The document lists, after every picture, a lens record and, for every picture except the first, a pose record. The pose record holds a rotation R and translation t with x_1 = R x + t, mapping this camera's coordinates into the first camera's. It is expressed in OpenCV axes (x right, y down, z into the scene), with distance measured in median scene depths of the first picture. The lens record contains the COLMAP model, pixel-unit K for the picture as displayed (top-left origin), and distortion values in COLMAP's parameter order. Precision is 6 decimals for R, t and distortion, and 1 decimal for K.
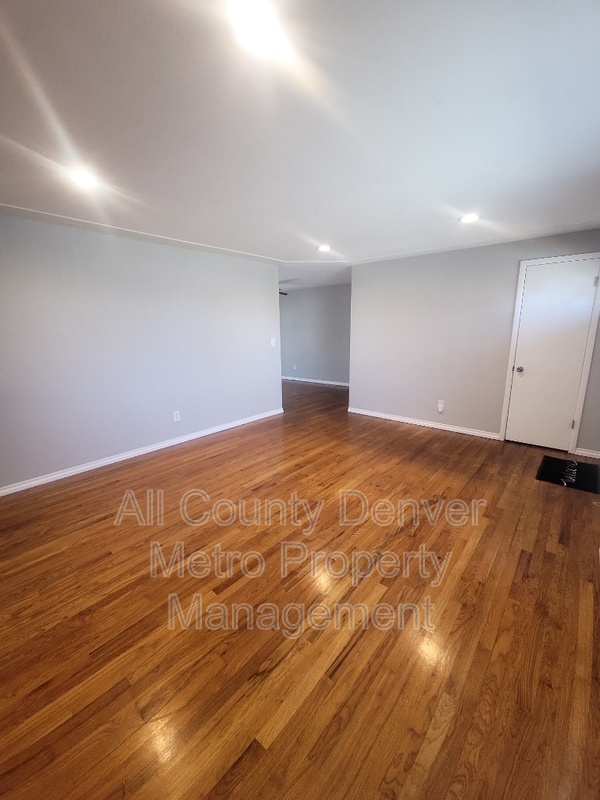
lens RADIAL K [[324.0, 0, 298.8], [0, 324.0, 397.3], [0, 0, 1]] dist [-0.001465, -0.000340]
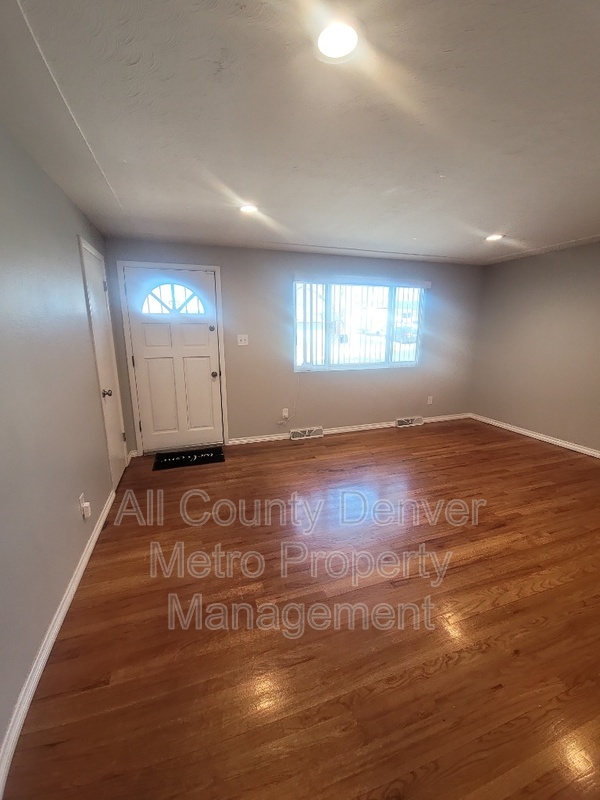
lens RADIAL K [[324.0, 0, 298.8], [0, 324.0, 397.3], [0, 0, 1]] dist [-0.001465, -0.000340]
pose [[-0.861321, -0.100316, 0.498060, -0.073377], [0.118387, 0.913700, 0.388764, -0.408100], [-0.494076, 0.393815, -0.775112, 1.764218]]
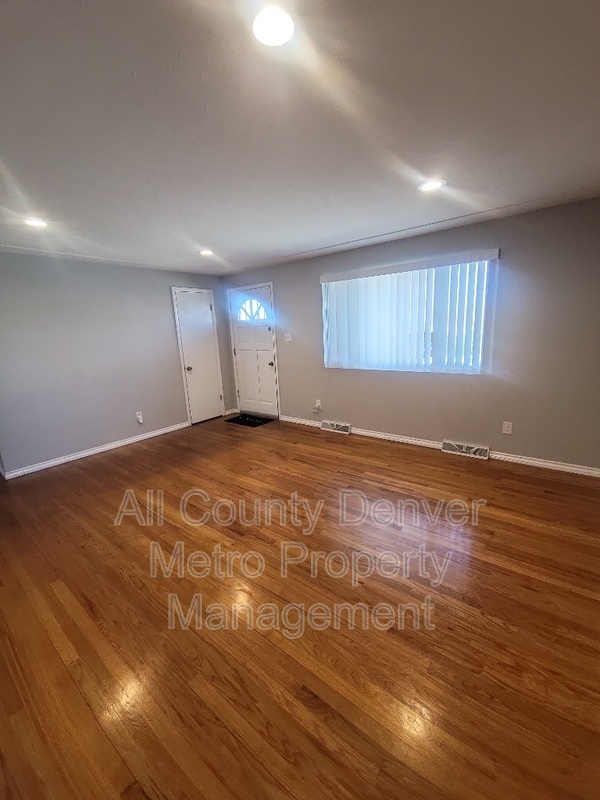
lens RADIAL K [[324.0, 0, 298.8], [0, 324.0, 397.3], [0, 0, 1]] dist [-0.001465, -0.000340]
pose [[-0.039742, -0.193830, 0.980230, -0.859980], [0.261615, 0.944765, 0.197424, -0.155813], [-0.964354, 0.264289, 0.013162, 0.758089]]
